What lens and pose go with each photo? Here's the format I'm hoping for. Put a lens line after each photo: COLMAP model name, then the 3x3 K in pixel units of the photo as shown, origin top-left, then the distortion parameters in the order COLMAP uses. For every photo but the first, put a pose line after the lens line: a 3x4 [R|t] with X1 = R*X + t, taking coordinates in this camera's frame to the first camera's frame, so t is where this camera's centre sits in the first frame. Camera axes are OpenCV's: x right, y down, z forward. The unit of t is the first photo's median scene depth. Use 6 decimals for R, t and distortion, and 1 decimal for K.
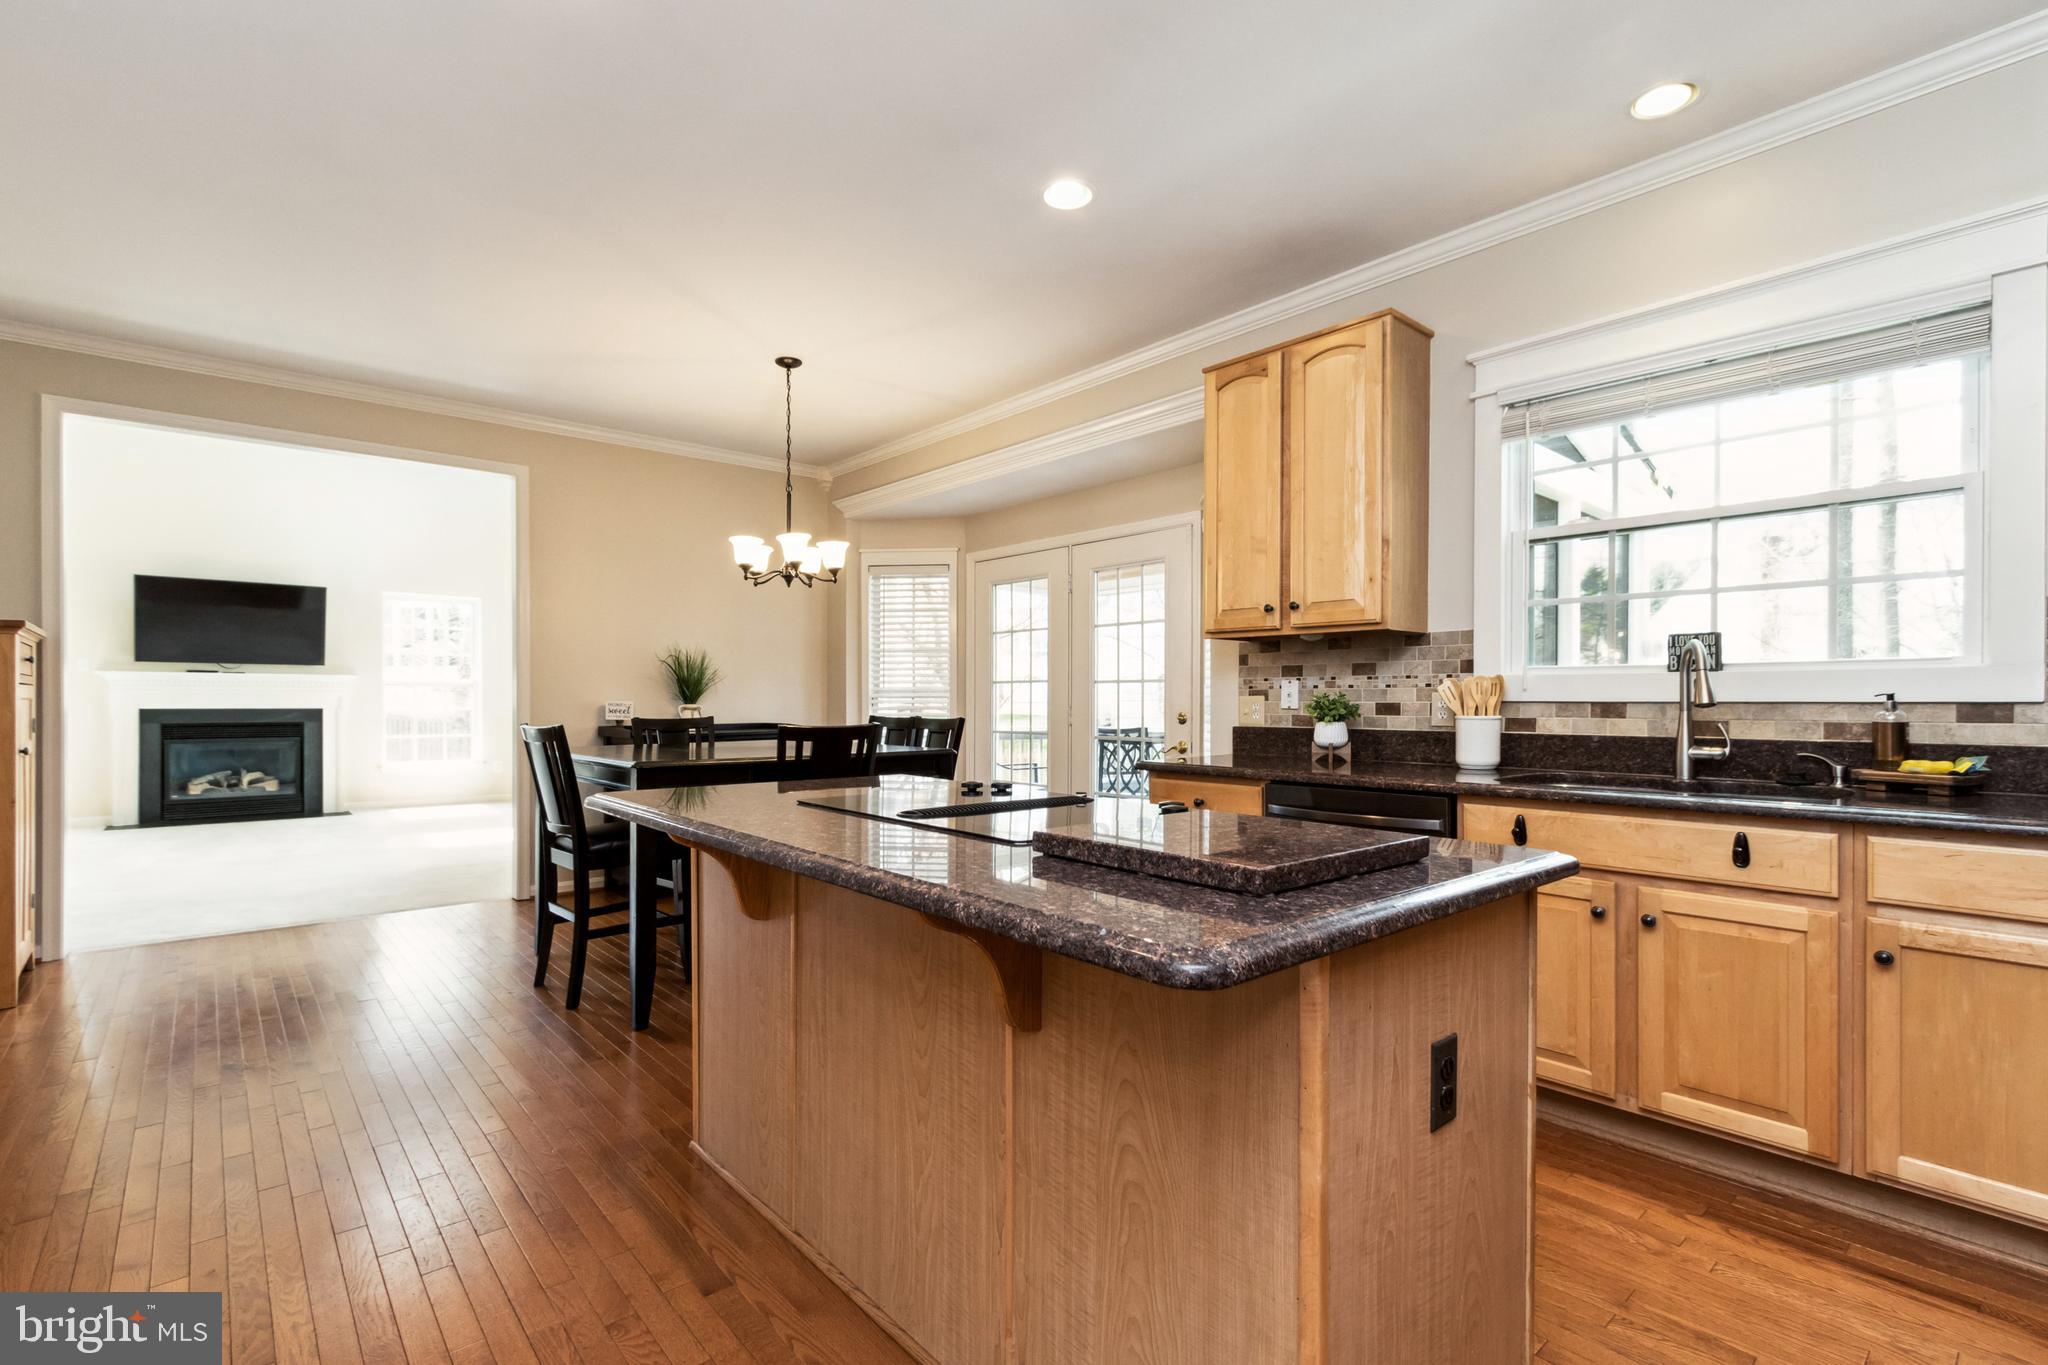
lens RADIAL K [[932.5, 0, 1021.3], [0, 932.5, 708.9], [0, 0, 1]] dist [0.001762, 0.000127]
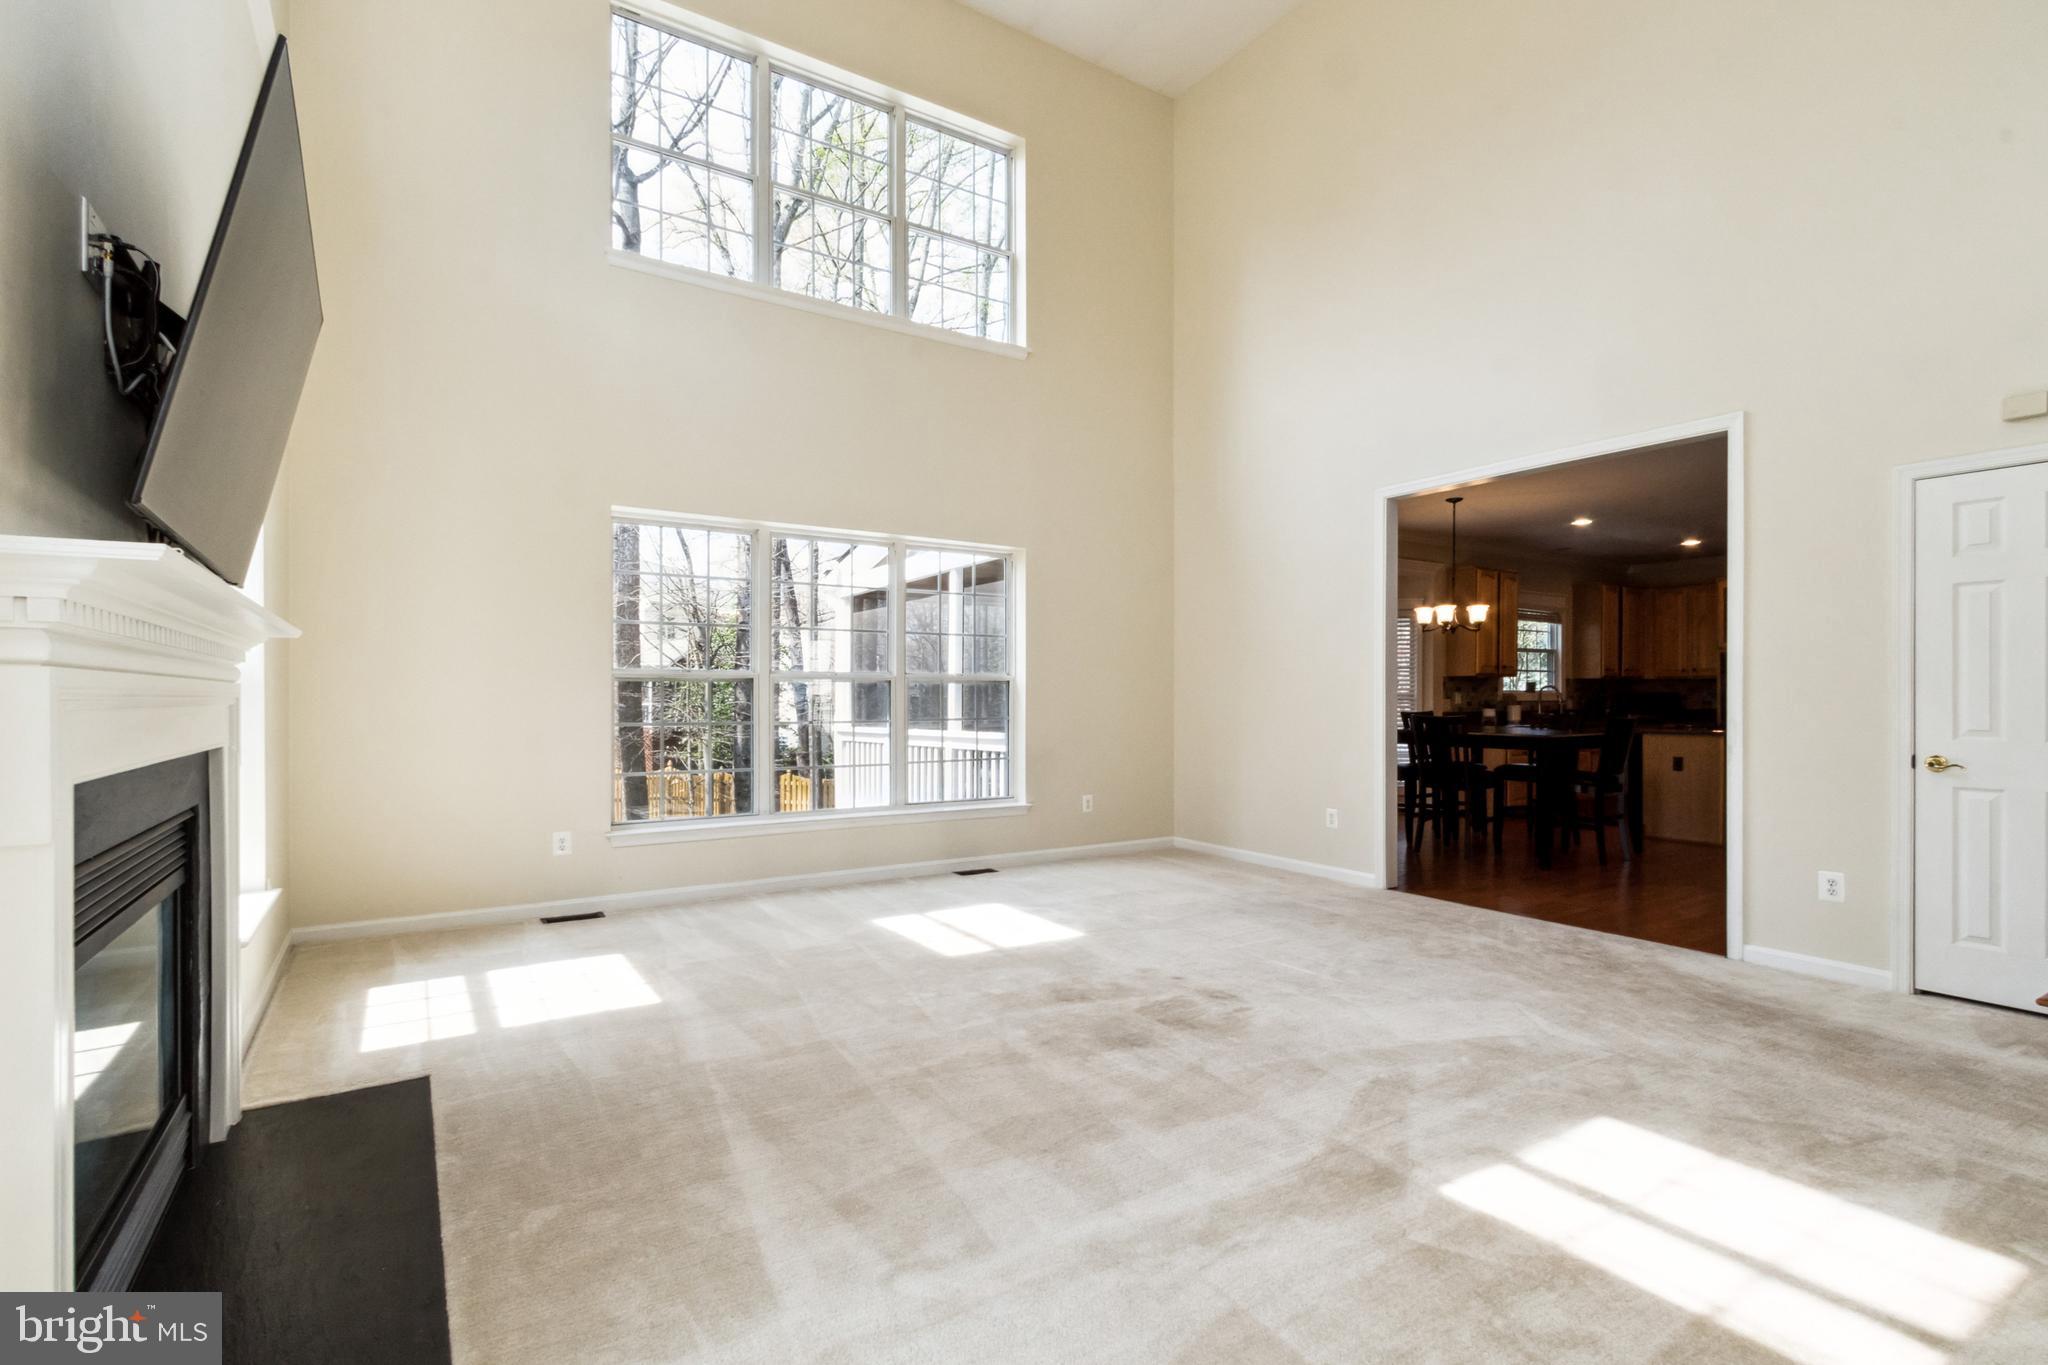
lens RADIAL K [[957.8, 0, 1016.2], [0, 957.8, 699.8], [0, 0, 1]] dist [-0.005931, -0.000464]
pose [[0.152340, -0.005776, 0.988311, -1.518716], [0.006961, 0.999964, 0.004771, -0.019899], [-0.988304, 0.006153, 0.152374, 1.122810]]
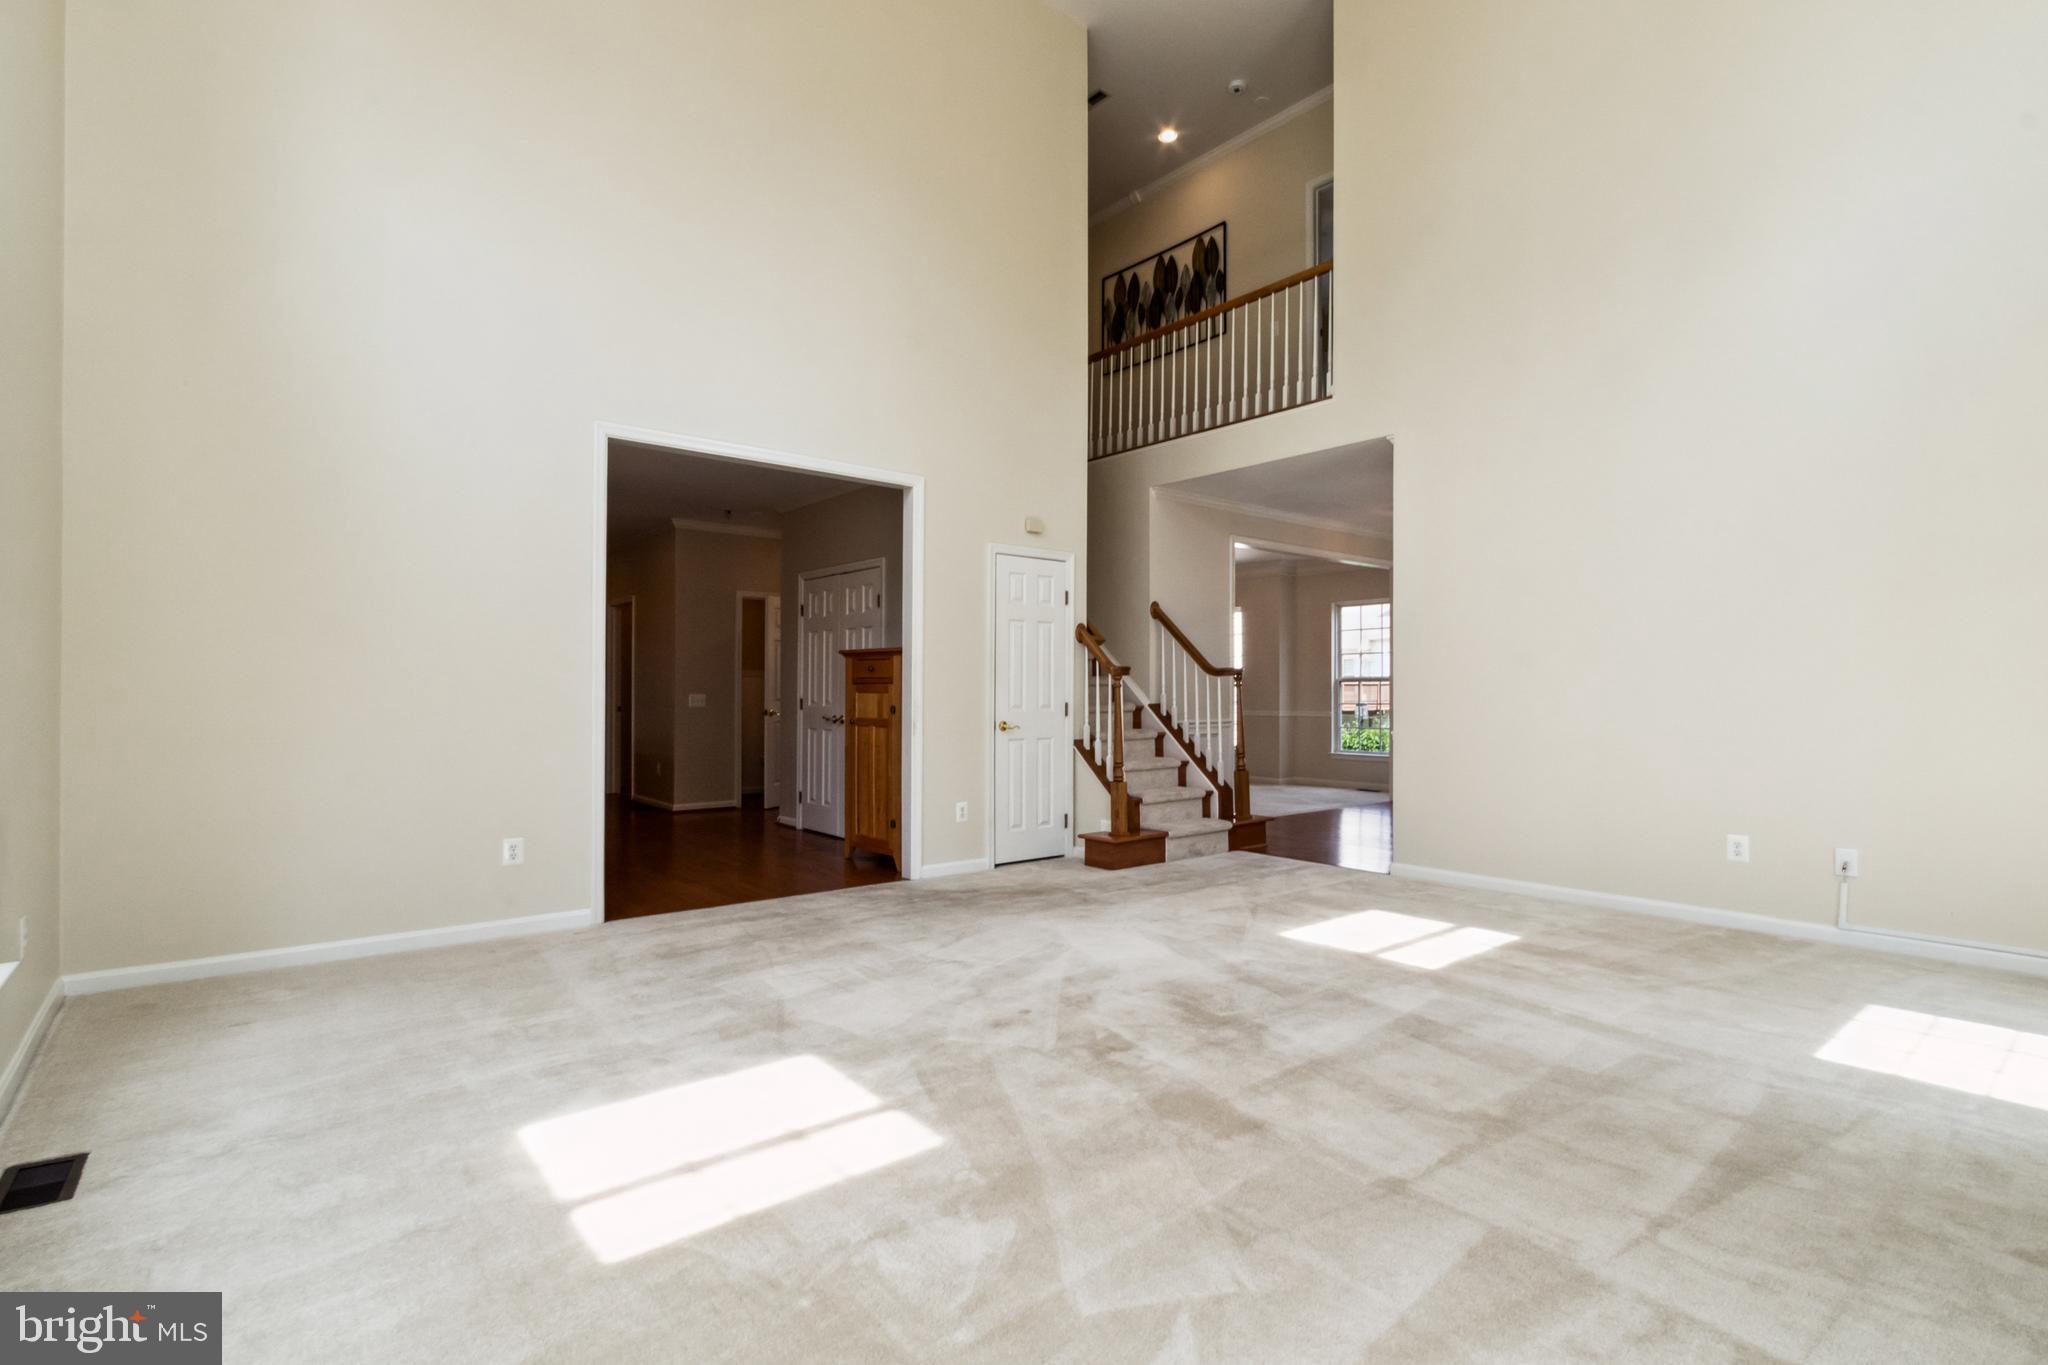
lens RADIAL K [[984.8, 0, 1024.0], [0, 984.8, 682.5], [0, 0, 1]] dist [-0.000557, 0.000055]
pose [[-0.999624, -0.004600, 0.027014, -0.863793], [-0.004608, 0.999989, -0.000212, -0.018657], [-0.027013, -0.000337, -0.999635, 1.697284]]
